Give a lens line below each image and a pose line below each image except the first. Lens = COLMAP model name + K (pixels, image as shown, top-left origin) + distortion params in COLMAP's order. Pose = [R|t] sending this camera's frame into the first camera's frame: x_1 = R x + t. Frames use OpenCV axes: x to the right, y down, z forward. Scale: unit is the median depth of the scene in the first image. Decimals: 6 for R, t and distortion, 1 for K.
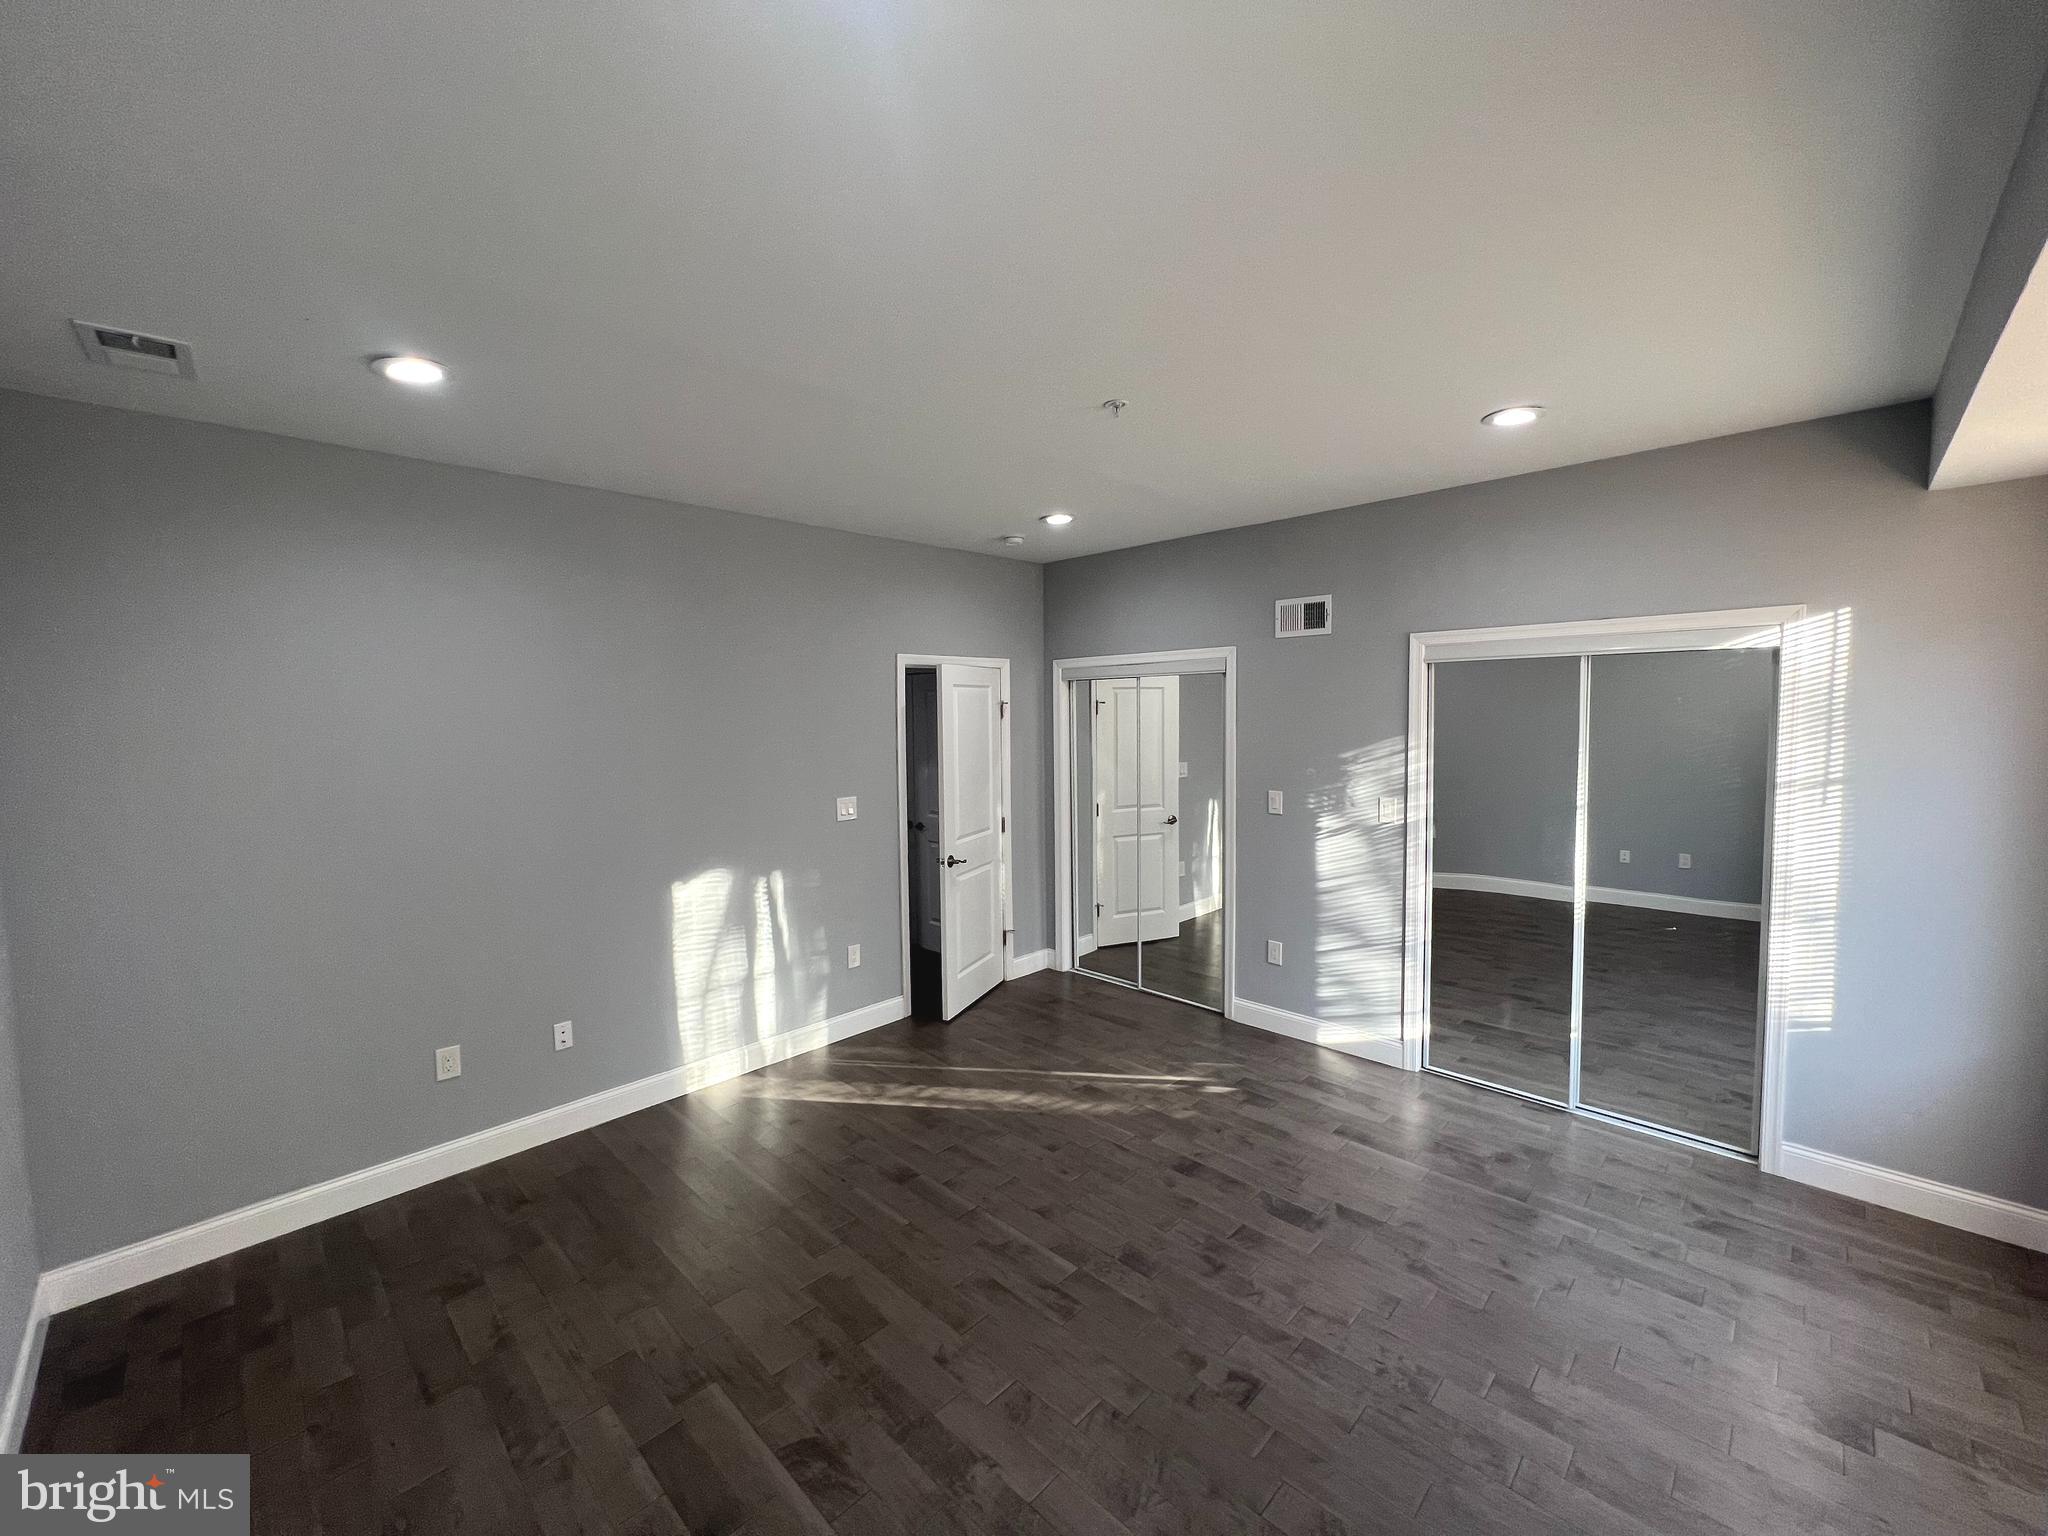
lens RADIAL K [[820.7, 0, 1024.3], [0, 820.7, 763.2], [0, 0, 1]] dist [-0.002258, 0.001368]
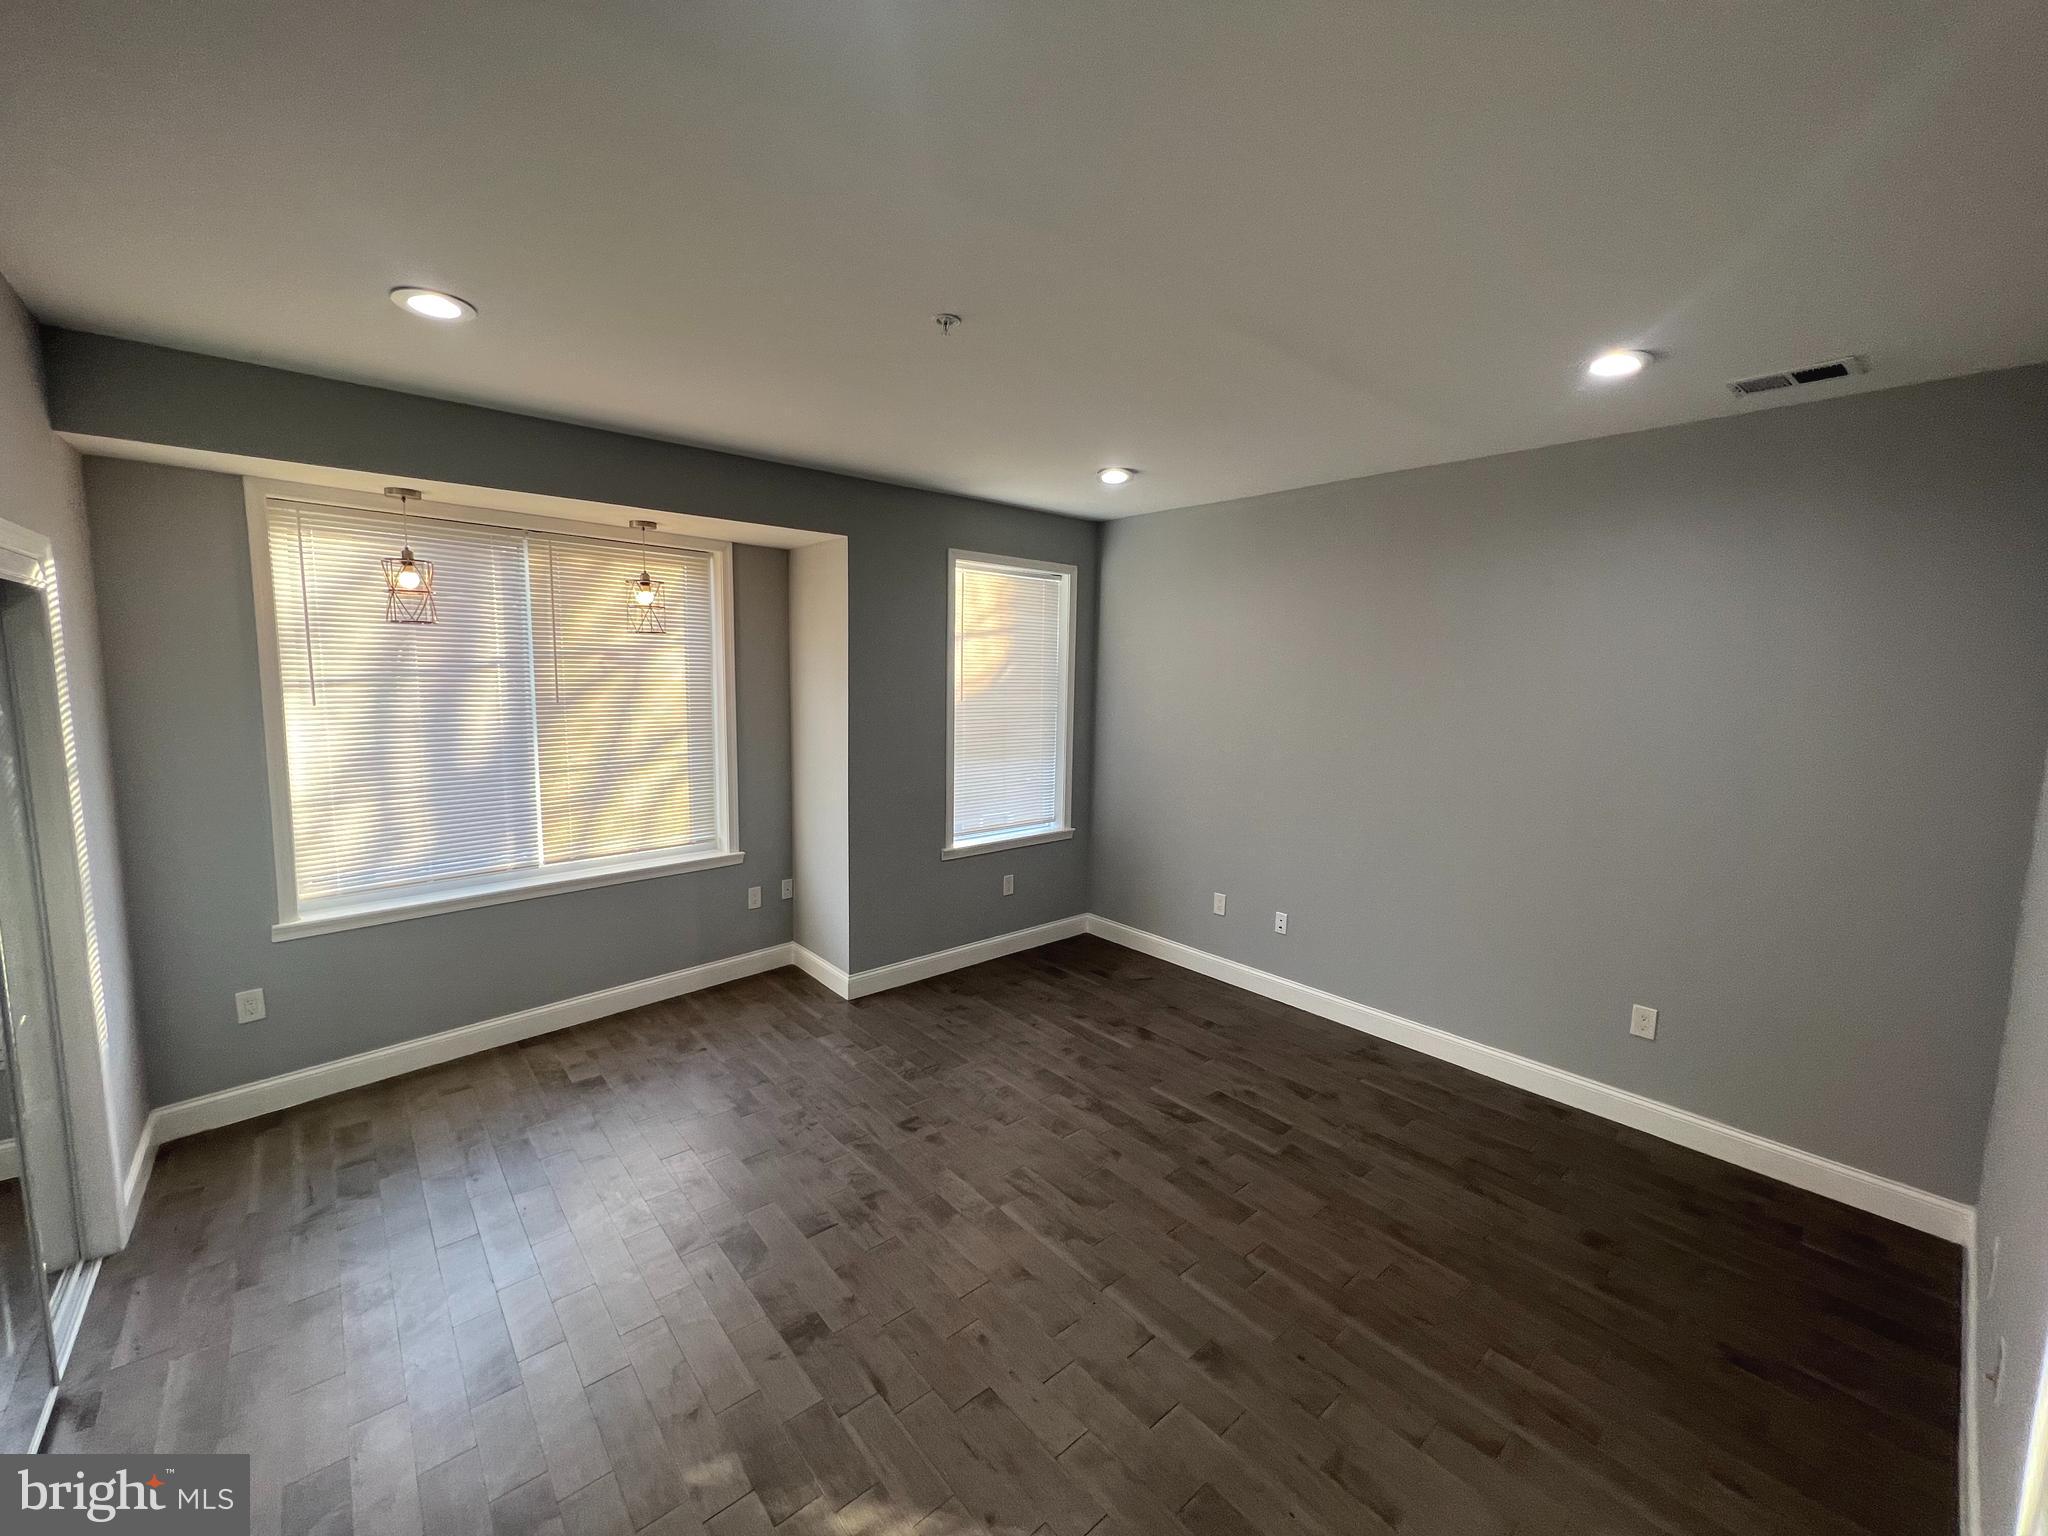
lens RADIAL K [[820.7, 0, 1024.4], [0, 820.7, 759.0], [0, 0, 1]] dist [-0.002258, 0.001368]
pose [[-0.996594, -0.011577, 0.081653, -0.051343], [0.003307, 0.983692, 0.179833, -0.154606], [-0.082403, 0.179490, -0.980302, 2.142080]]
